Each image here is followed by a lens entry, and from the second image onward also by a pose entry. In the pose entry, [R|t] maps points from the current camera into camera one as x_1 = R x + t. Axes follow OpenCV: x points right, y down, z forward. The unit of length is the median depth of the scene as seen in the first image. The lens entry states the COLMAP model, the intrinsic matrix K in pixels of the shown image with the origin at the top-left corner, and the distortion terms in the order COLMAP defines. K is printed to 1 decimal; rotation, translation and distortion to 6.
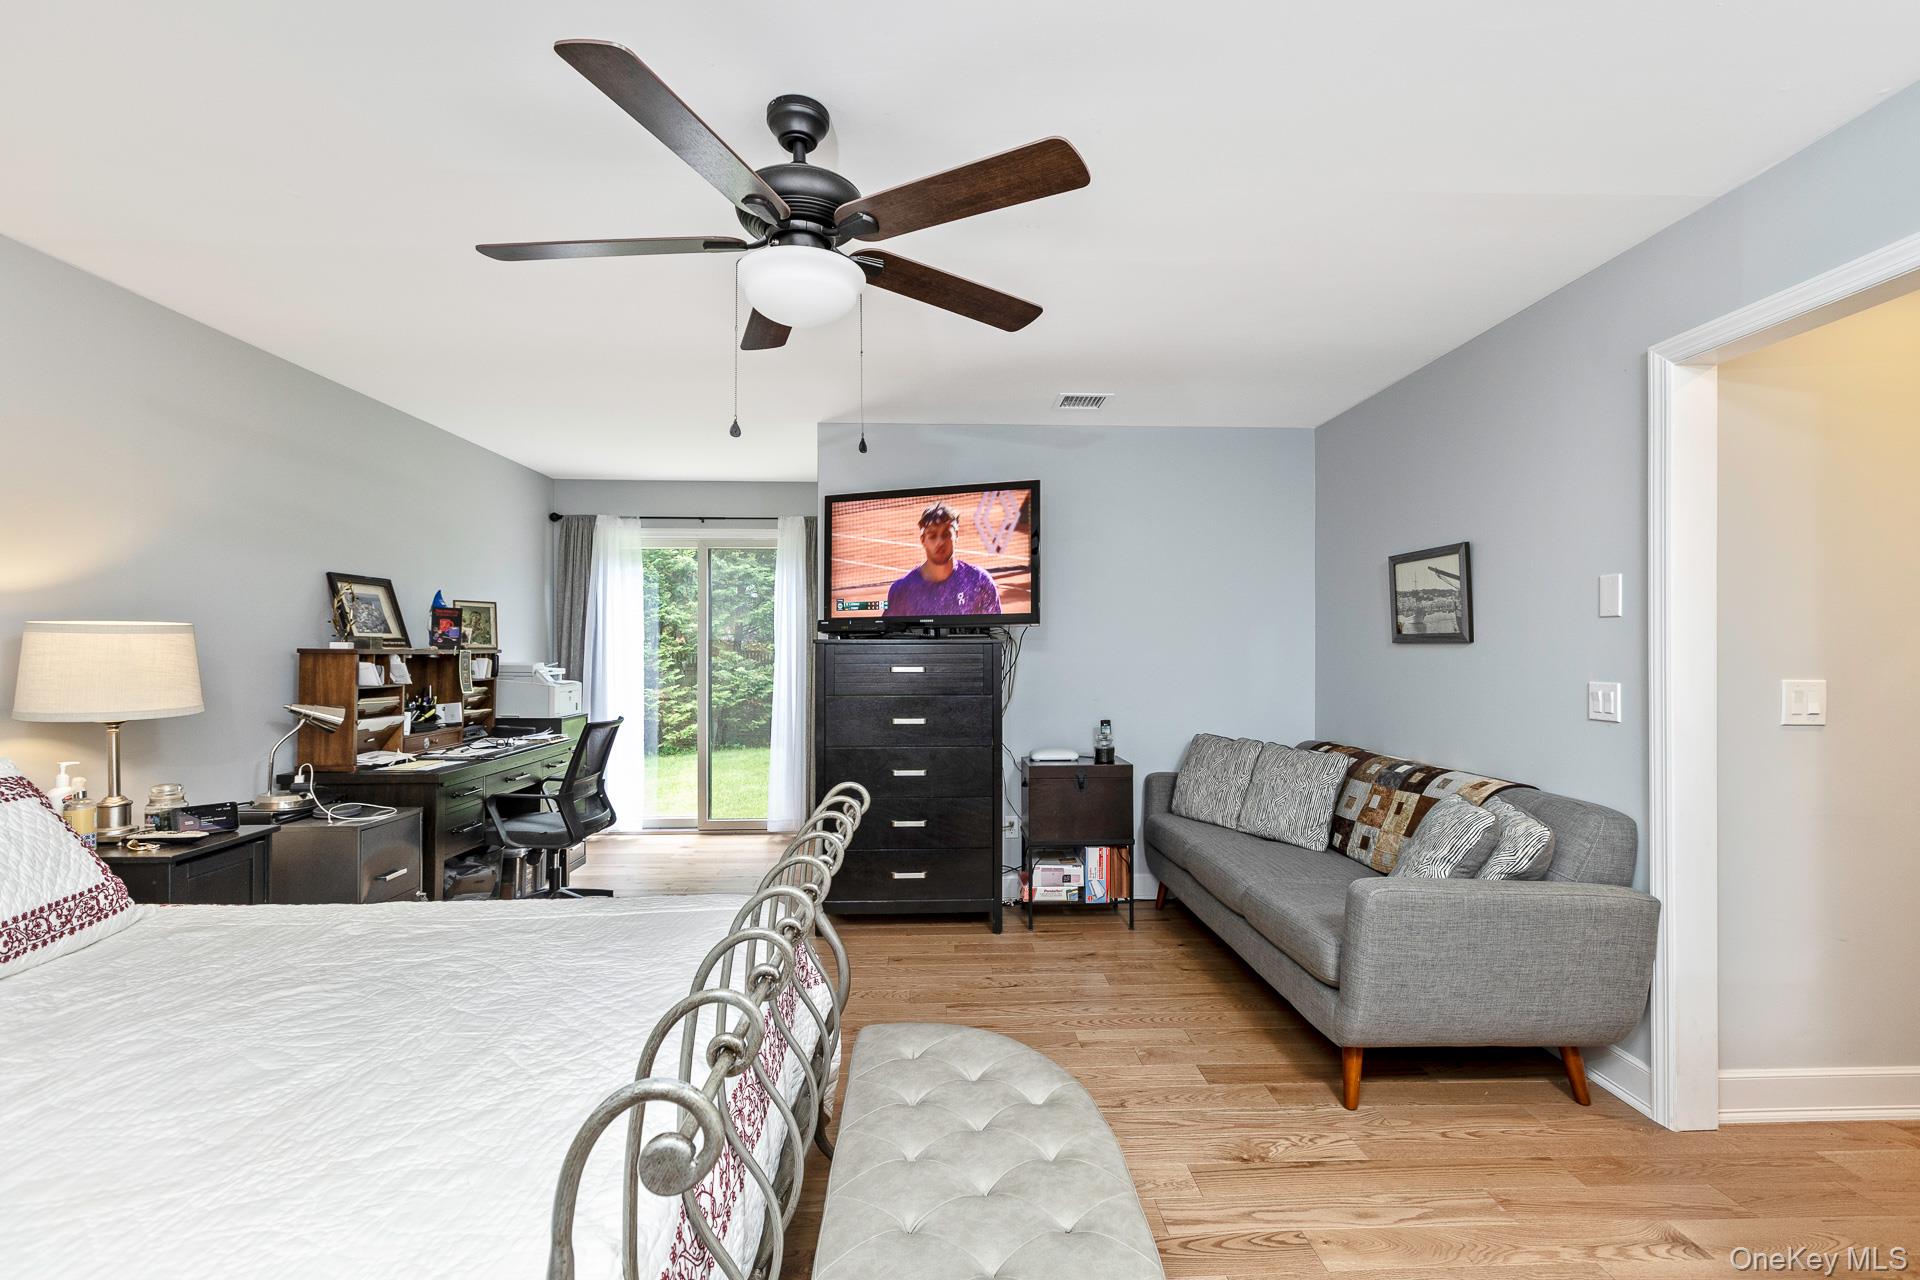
lens RADIAL K [[873.6, 0, 964.2], [0, 873.6, 644.9], [0, 0, 1]] dist [0.005682, 0.000020]
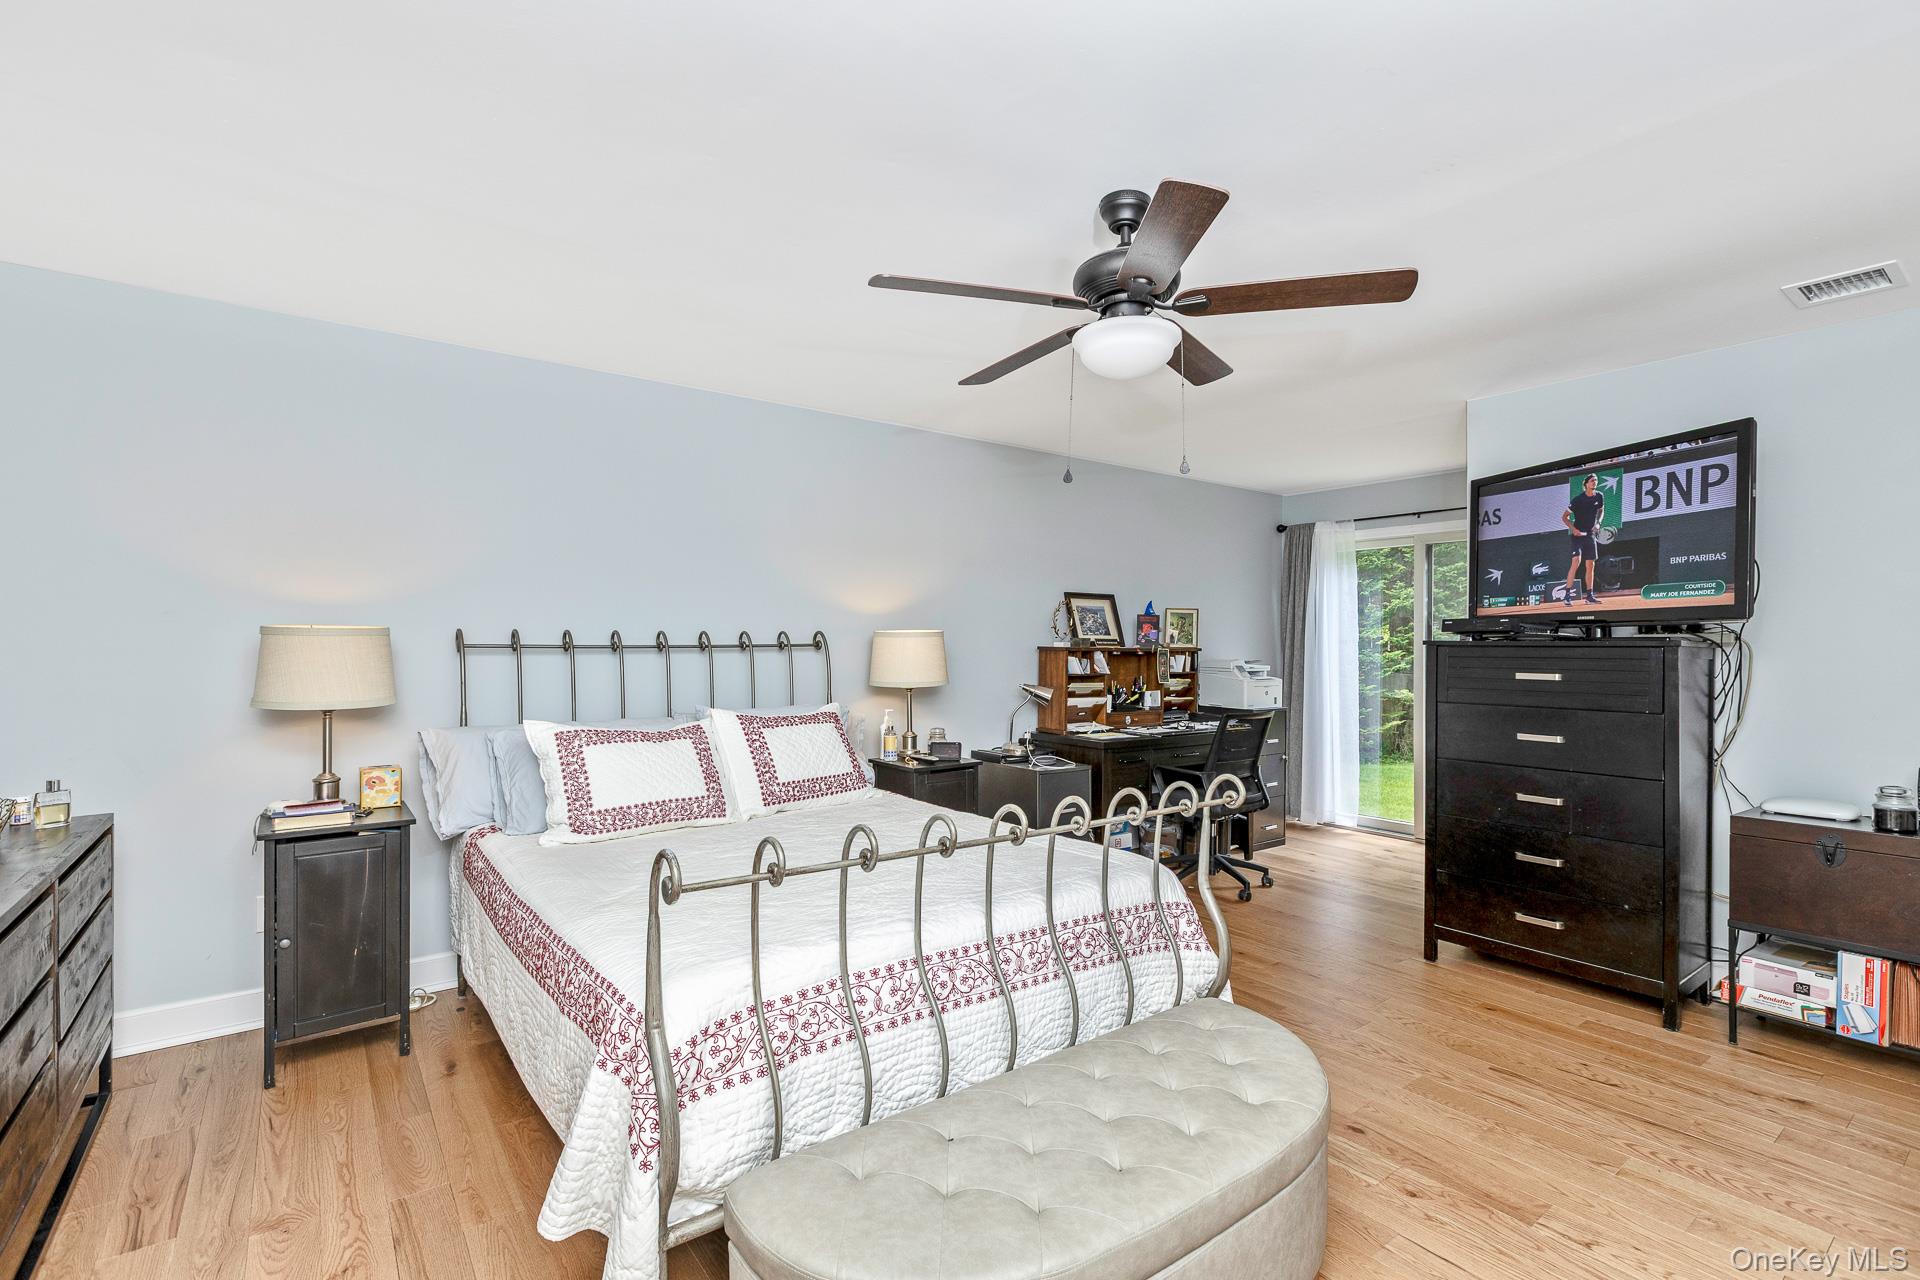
lens RADIAL K [[873.6, 0, 964.2], [0, 873.6, 644.9], [0, 0, 1]] dist [0.005682, 0.000020]
pose [[0.575850, 0.006039, -0.817533, 0.306238], [-0.005012, 0.999980, 0.003856, -0.002574], [0.817540, 0.001877, 0.575869, 0.063287]]
